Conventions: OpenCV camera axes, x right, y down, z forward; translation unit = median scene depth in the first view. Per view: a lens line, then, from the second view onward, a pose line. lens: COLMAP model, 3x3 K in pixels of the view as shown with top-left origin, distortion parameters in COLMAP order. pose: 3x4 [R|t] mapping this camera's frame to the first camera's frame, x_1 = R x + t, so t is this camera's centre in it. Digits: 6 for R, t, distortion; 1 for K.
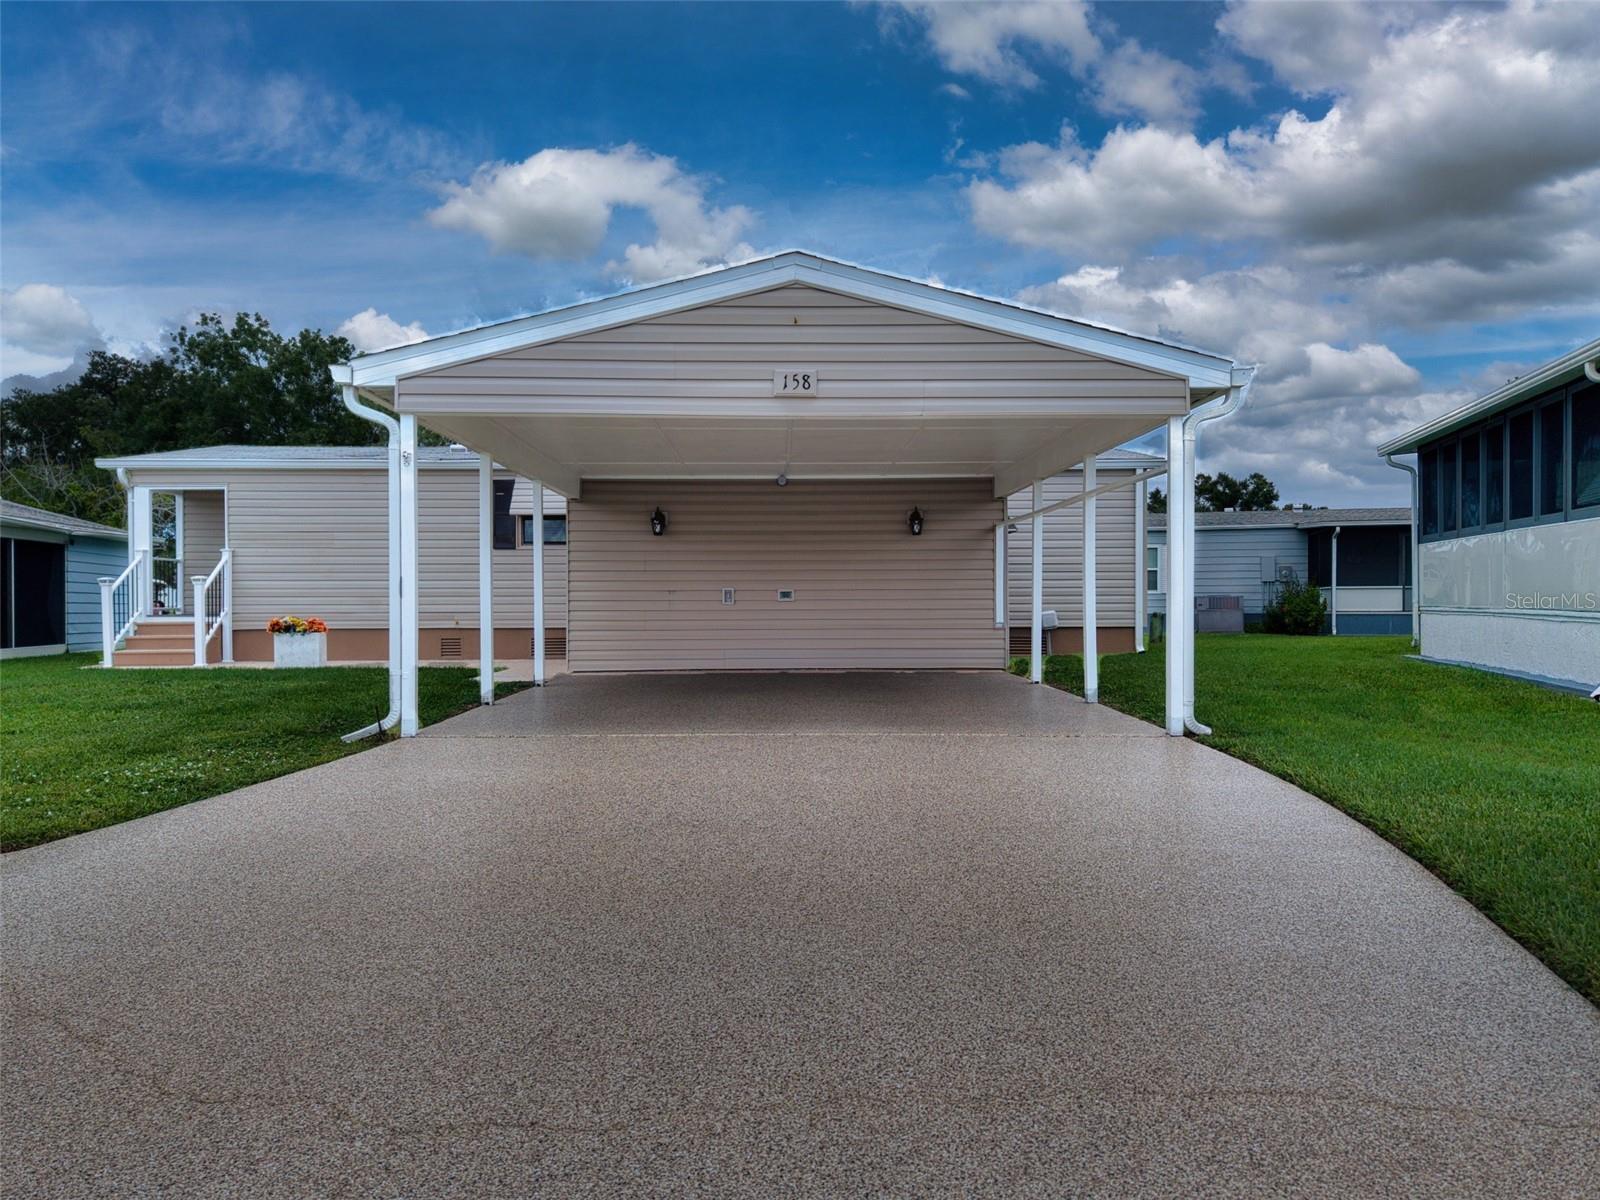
lens RADIAL K [[1061.2, 0, 796.1], [0, 1061.2, 602.8], [0, 0, 1]] dist [0.044844, -0.050818]
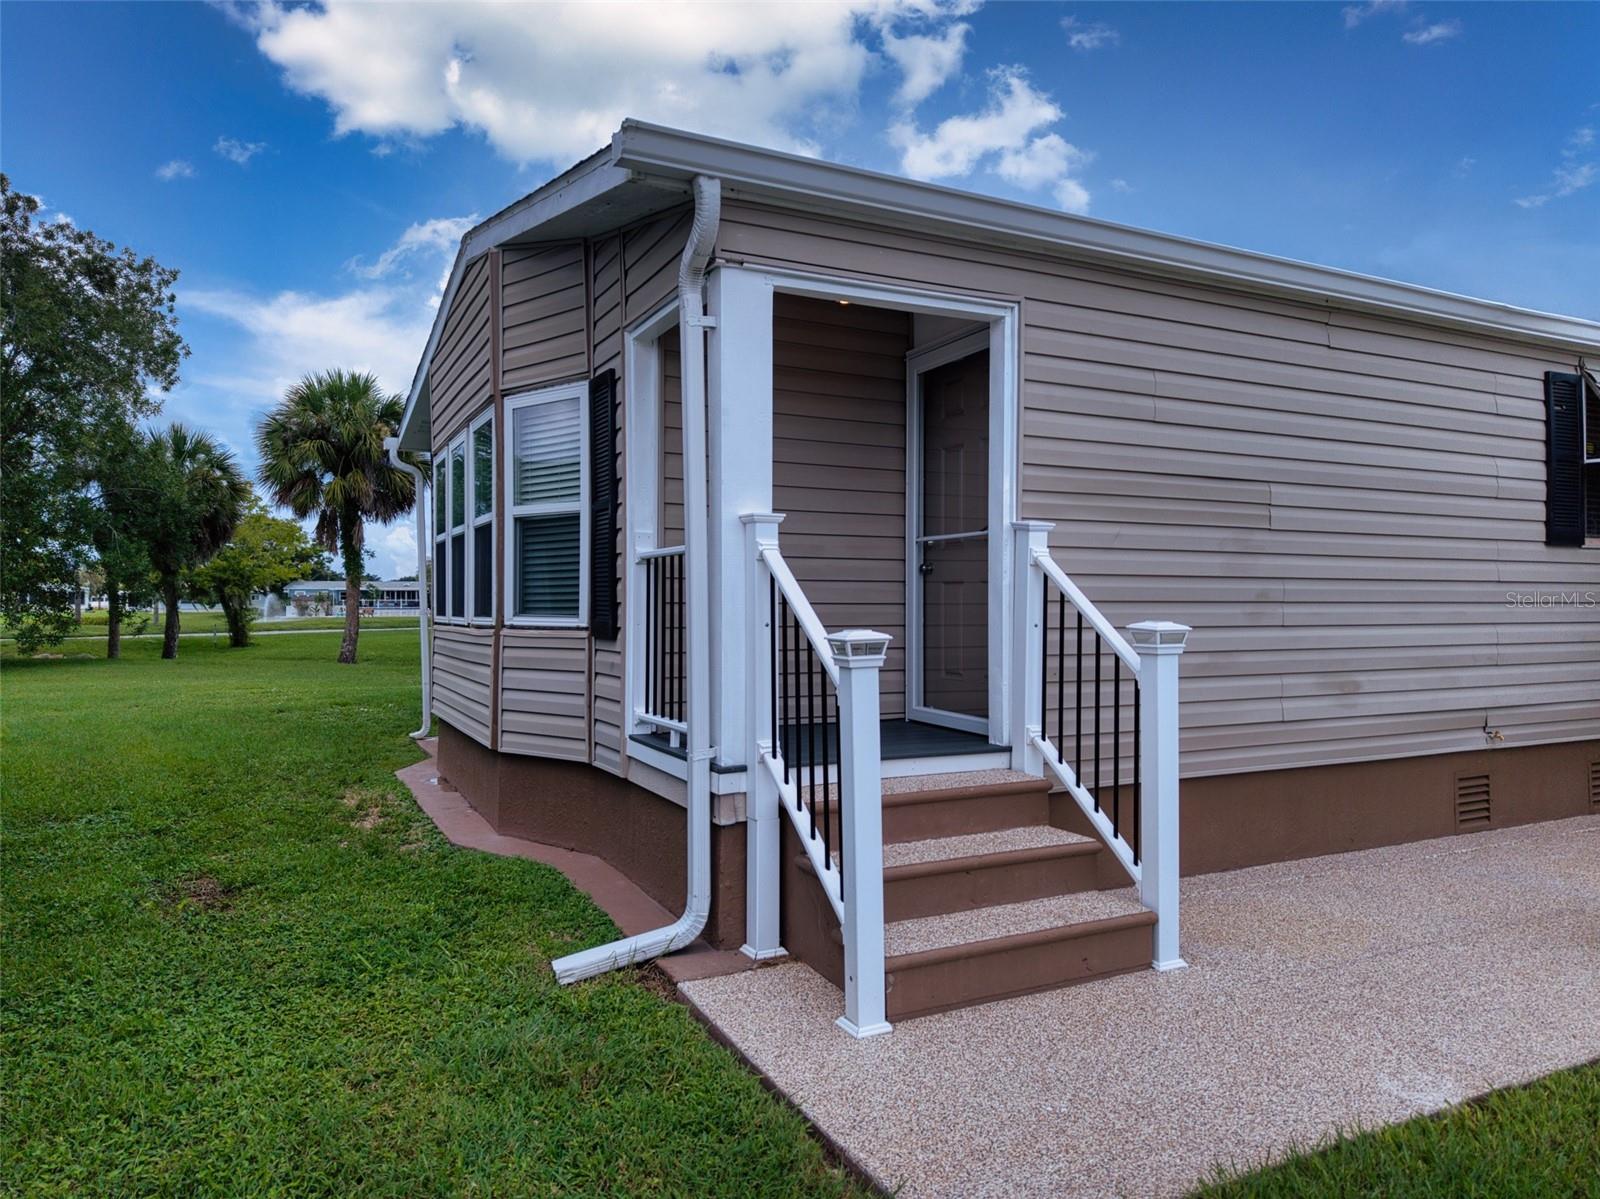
lens RADIAL K [[1061.2, 0, 796.1], [0, 1061.2, 602.3], [0, 0, 1]] dist [0.044844, -0.050818]
pose [[0.903088, 0.003636, 0.429441, -0.879311], [-0.001759, 0.999987, -0.004766, -0.032593], [-0.429453, 0.003549, 0.903082, 0.939420]]
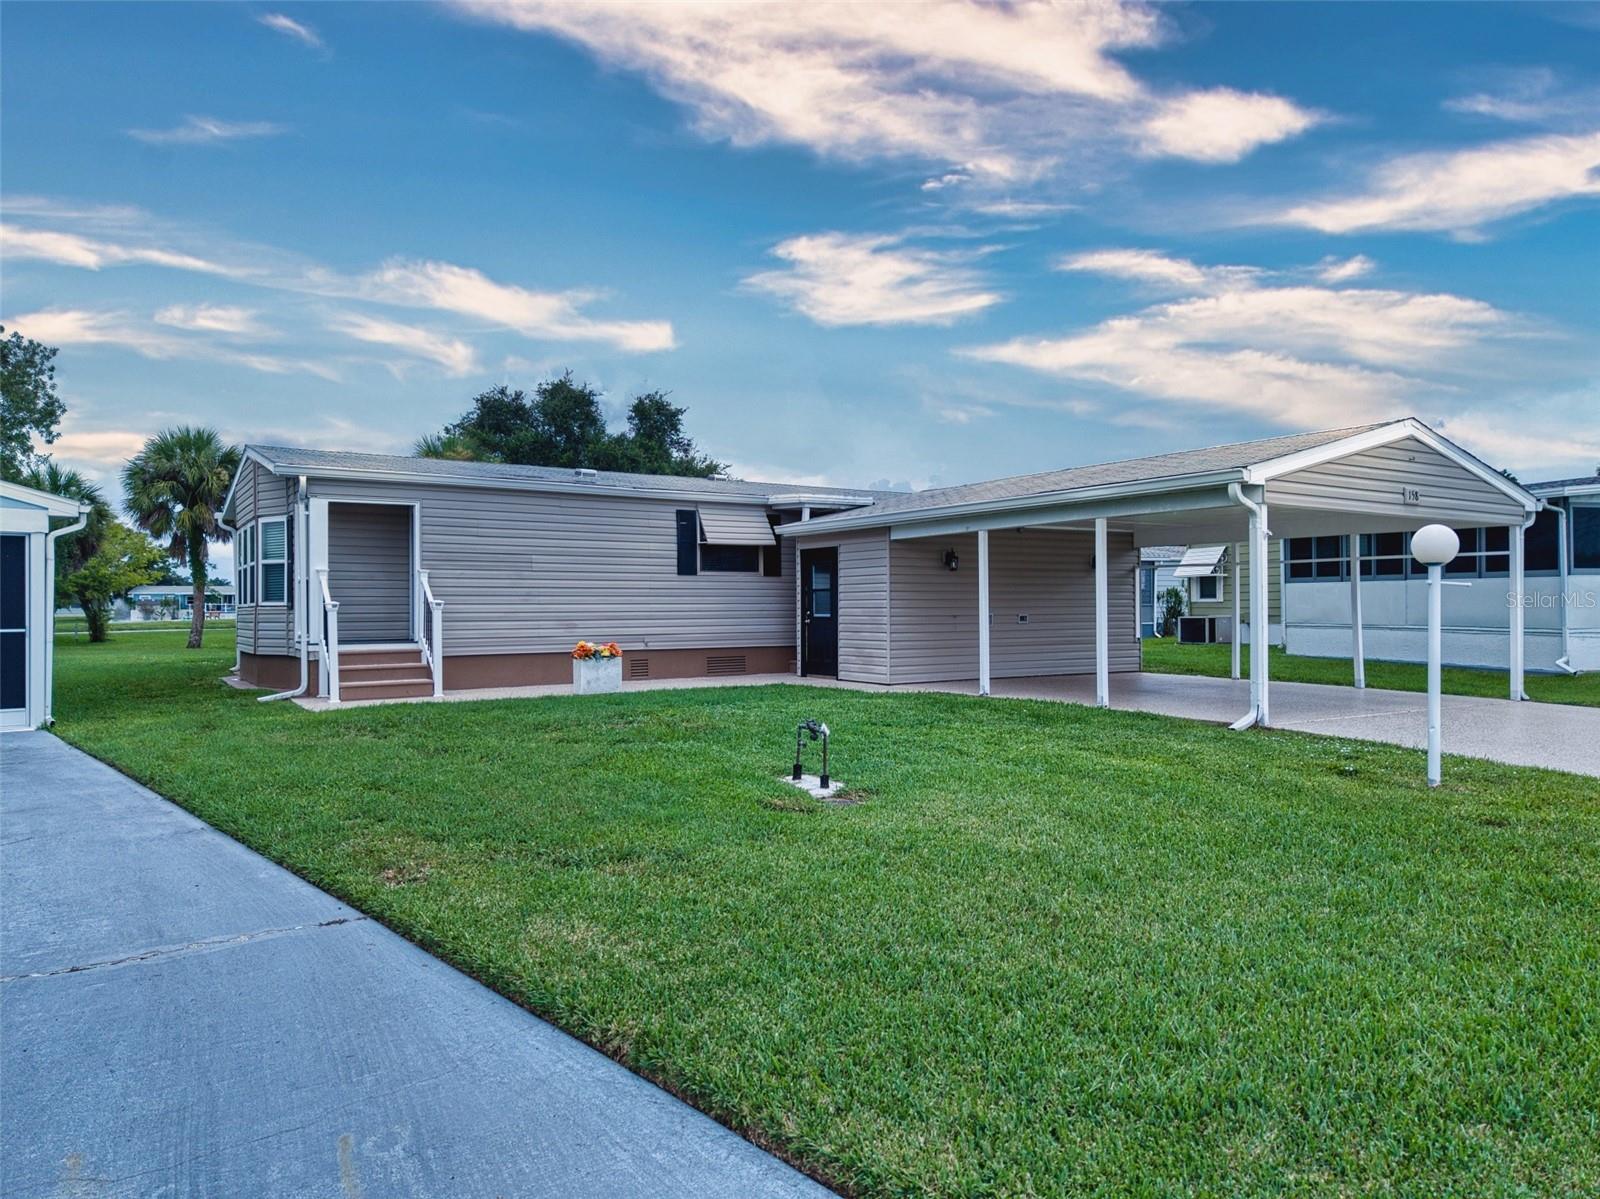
lens RADIAL K [[1061.2, 0, 796.1], [0, 1061.2, 602.3], [0, 0, 1]] dist [0.044844, -0.050818]
pose [[0.848047, 0.002079, 0.529917, -0.920896], [0.002508, 0.999965, -0.007937, -0.017223], [-0.529916, 0.008060, 0.848012, 0.053770]]
